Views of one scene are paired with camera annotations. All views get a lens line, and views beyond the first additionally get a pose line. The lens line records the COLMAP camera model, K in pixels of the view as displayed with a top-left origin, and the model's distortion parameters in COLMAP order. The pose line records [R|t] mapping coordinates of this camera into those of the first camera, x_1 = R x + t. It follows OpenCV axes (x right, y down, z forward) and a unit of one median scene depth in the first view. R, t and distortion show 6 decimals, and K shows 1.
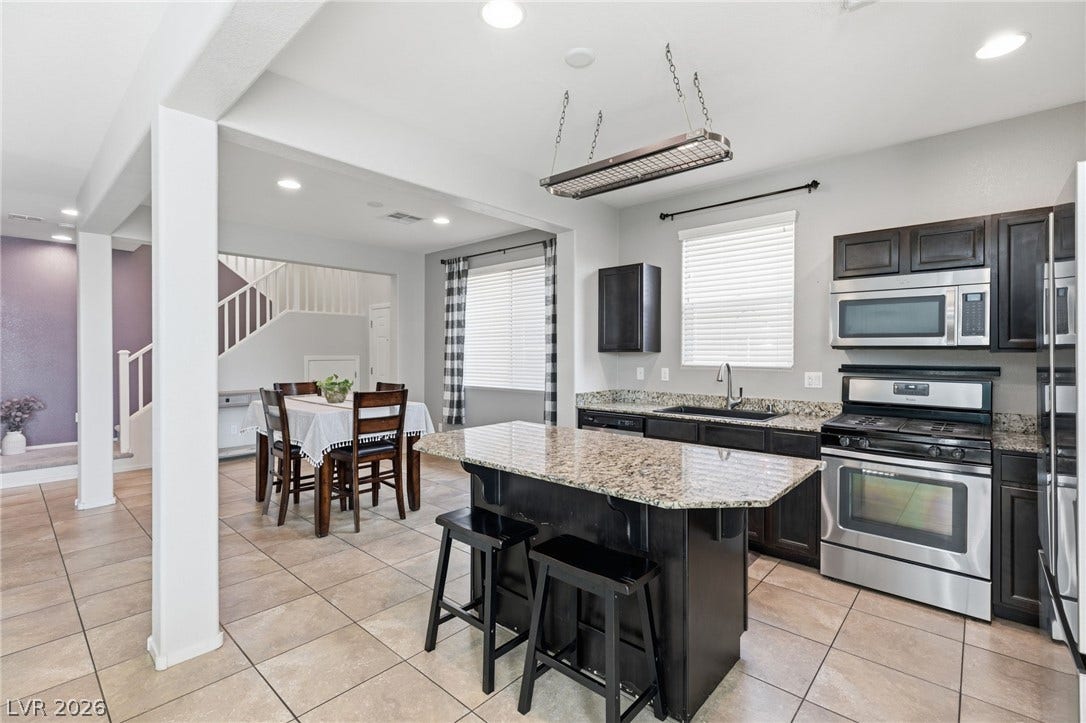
lens RADIAL K [[490.7, 0, 547.0], [0, 490.7, 352.8], [0, 0, 1]] dist [0.011734, -0.002332]
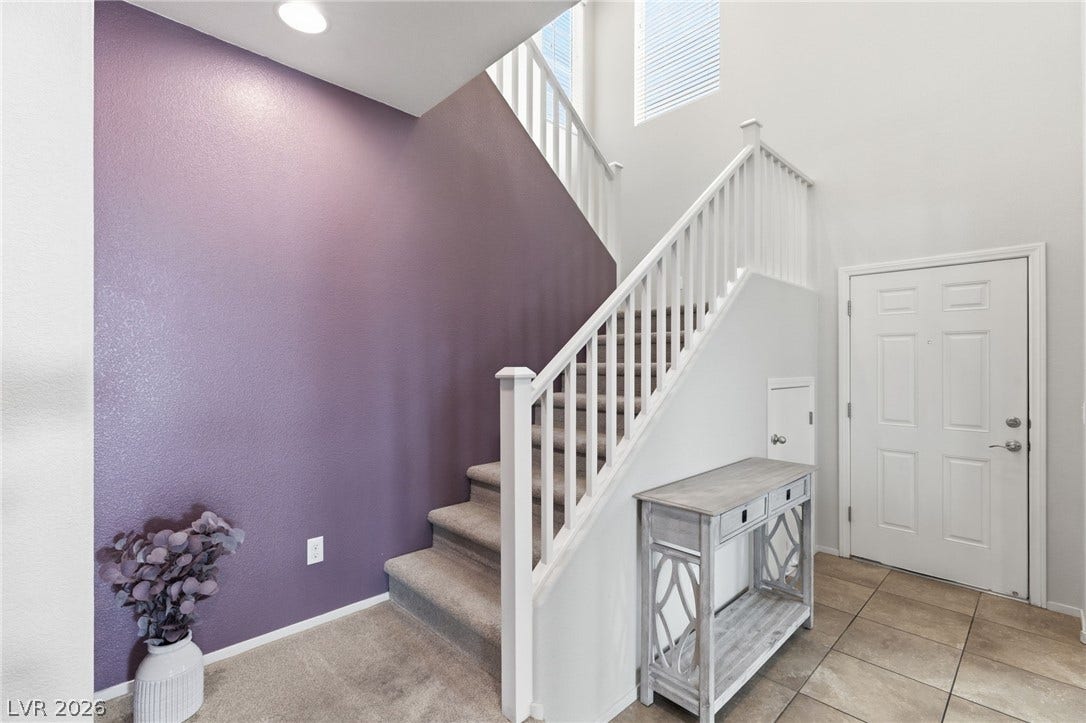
lens RADIAL K [[490.7, 0, 545.9], [0, 490.7, 363.2], [0, 0, 1]] dist [0.011734, -0.002332]
pose [[0.997442, 0.003343, -0.071407, -1.112573], [-0.003657, 0.999984, -0.004260, -0.007490], [0.071391, 0.004511, 0.997438, 0.958881]]
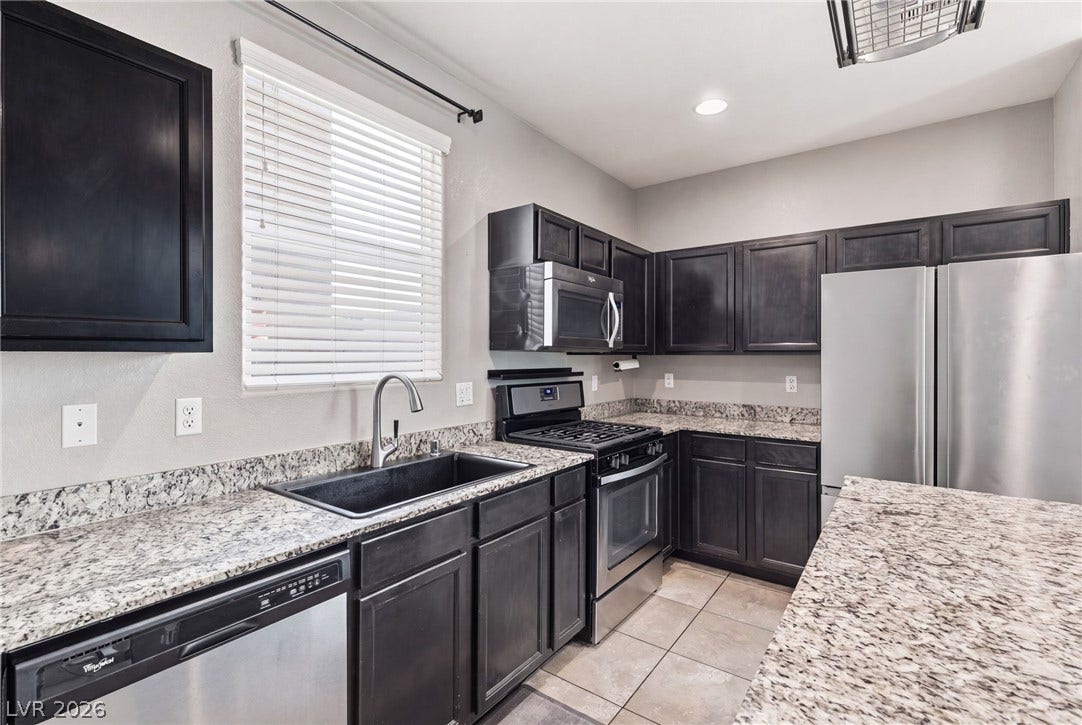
lens RADIAL K [[488.9, 0, 539.2], [0, 488.9, 354.4], [0, 0, 1]] dist [0.011734, -0.002332]
pose [[-0.092939, -0.002359, 0.995669, -0.138239], [-0.004730, 0.999987, 0.001927, -0.002360], [-0.995661, -0.004531, -0.092949, 0.817090]]
